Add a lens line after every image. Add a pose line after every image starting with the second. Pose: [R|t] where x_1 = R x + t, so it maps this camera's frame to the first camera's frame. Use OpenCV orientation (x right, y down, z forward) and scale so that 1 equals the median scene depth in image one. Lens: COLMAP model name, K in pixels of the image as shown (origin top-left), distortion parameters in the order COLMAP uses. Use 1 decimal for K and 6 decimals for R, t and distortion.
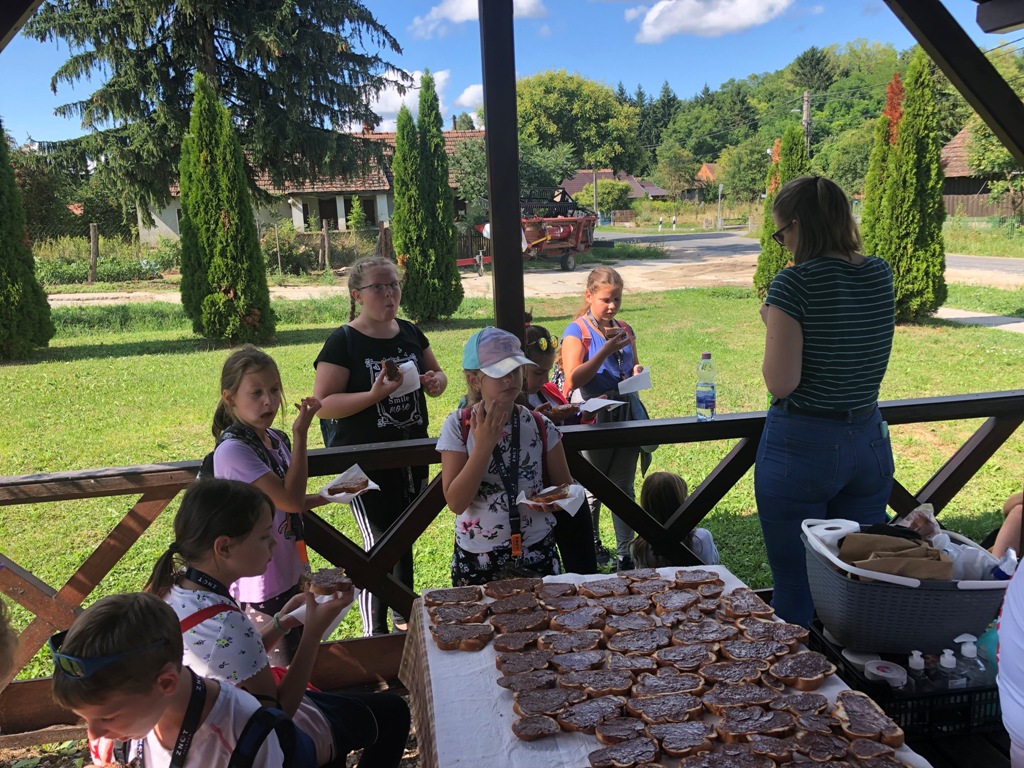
lens RADIAL K [[817.0, 0, 512.2], [0, 817.0, 383.4], [0, 0, 1]] dist [0.006672, -0.014299]
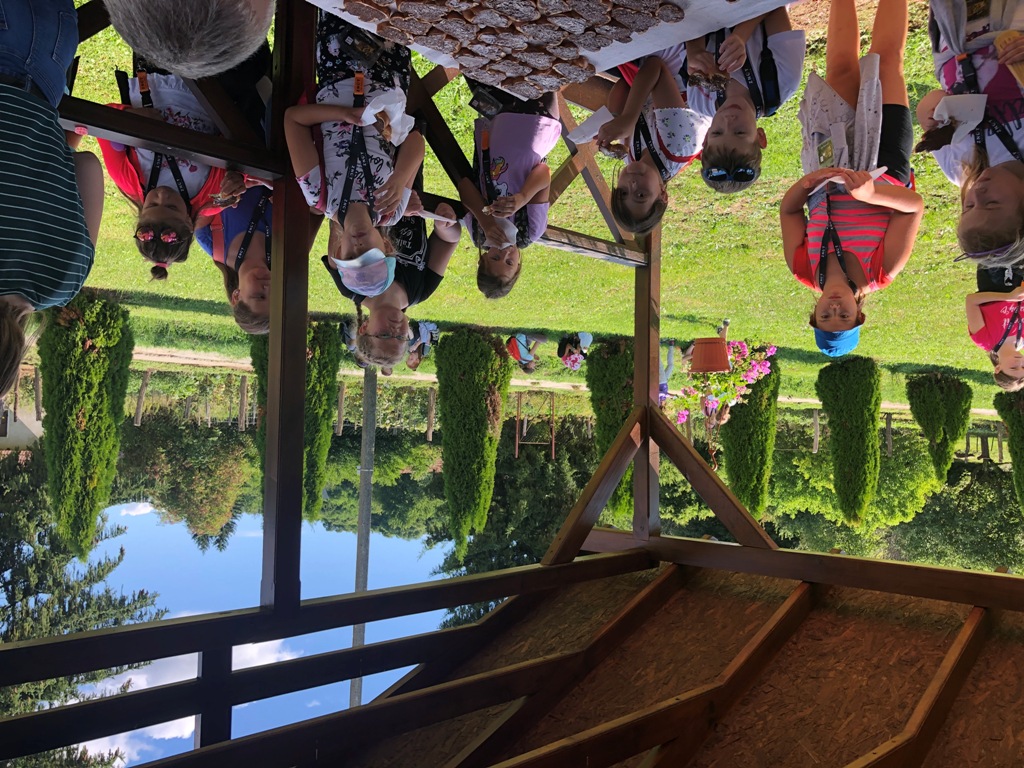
lens RADIAL K [[817.0, 0, 505.4], [0, 817.0, 386.0], [0, 0, 1]] dist [0.006672, -0.014299]
pose [[-0.603647, -0.091248, -0.792013, 0.116699], [0.204328, -0.977955, -0.043061, -0.015833], [-0.770624, -0.187824, 0.608984, 0.028462]]
